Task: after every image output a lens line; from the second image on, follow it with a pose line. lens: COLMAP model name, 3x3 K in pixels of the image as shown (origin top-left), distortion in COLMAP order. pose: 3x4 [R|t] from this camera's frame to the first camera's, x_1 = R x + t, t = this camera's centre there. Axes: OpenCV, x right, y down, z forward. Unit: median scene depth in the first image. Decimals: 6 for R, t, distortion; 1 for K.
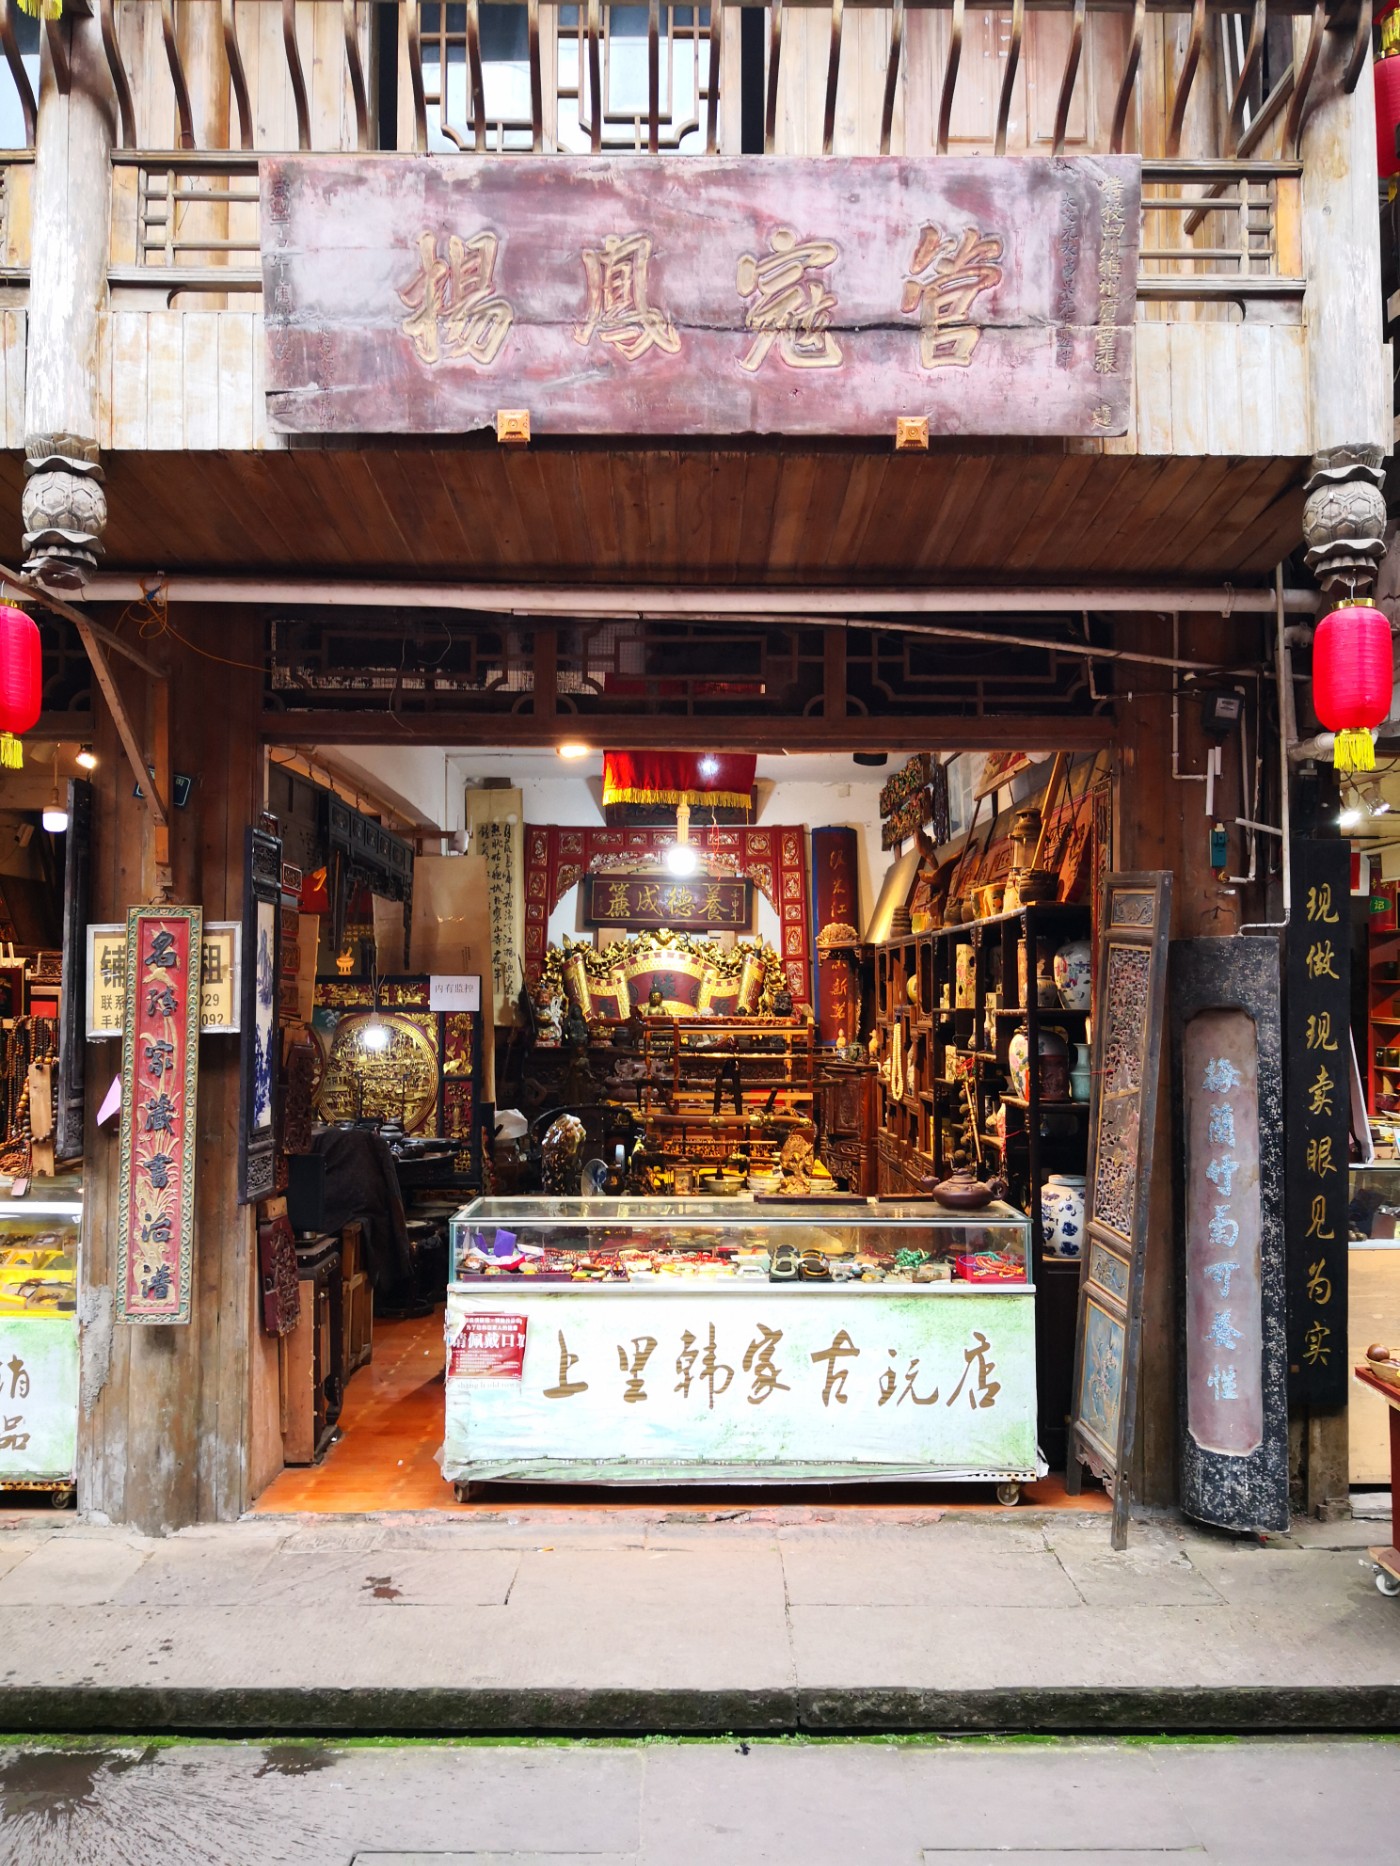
lens RADIAL K [[1451.9, 0, 696.3], [0, 1451.9, 929.0], [0, 0, 1]] dist [0.011919, -0.047291]
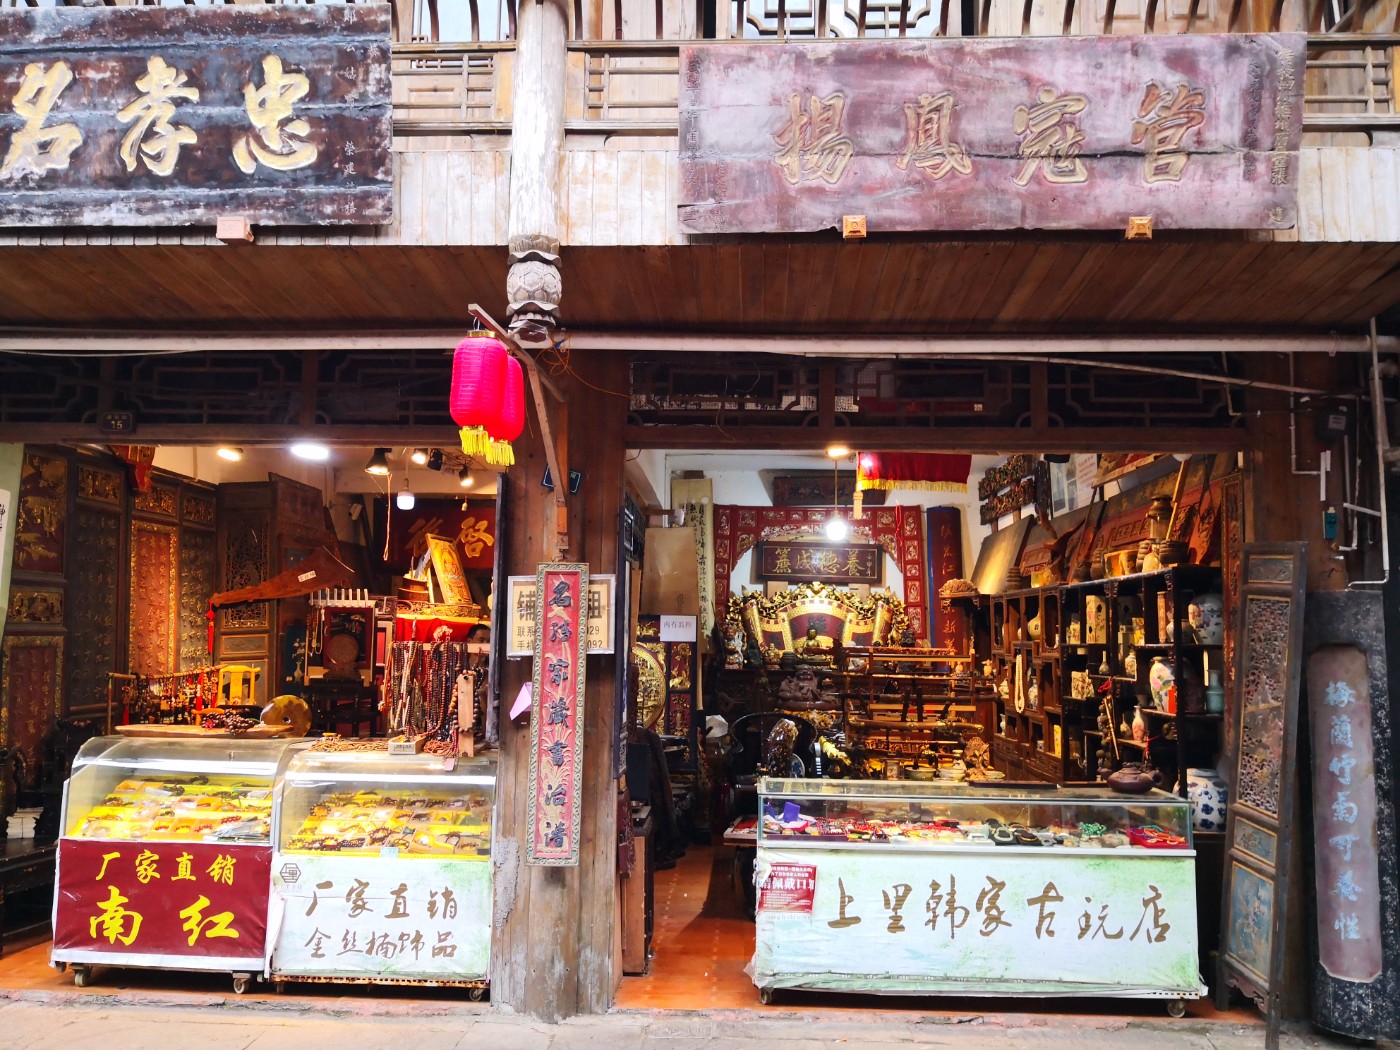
lens RADIAL K [[1089.3, 0, 705.0], [0, 1089.3, 523.1], [0, 0, 1]] dist [0.011919, -0.047291]
pose [[0.998189, 0.003622, -0.060052, -0.163165], [-0.006887, 0.998504, -0.054252, 0.001455], [0.059766, 0.054568, 0.996720, -0.043135]]
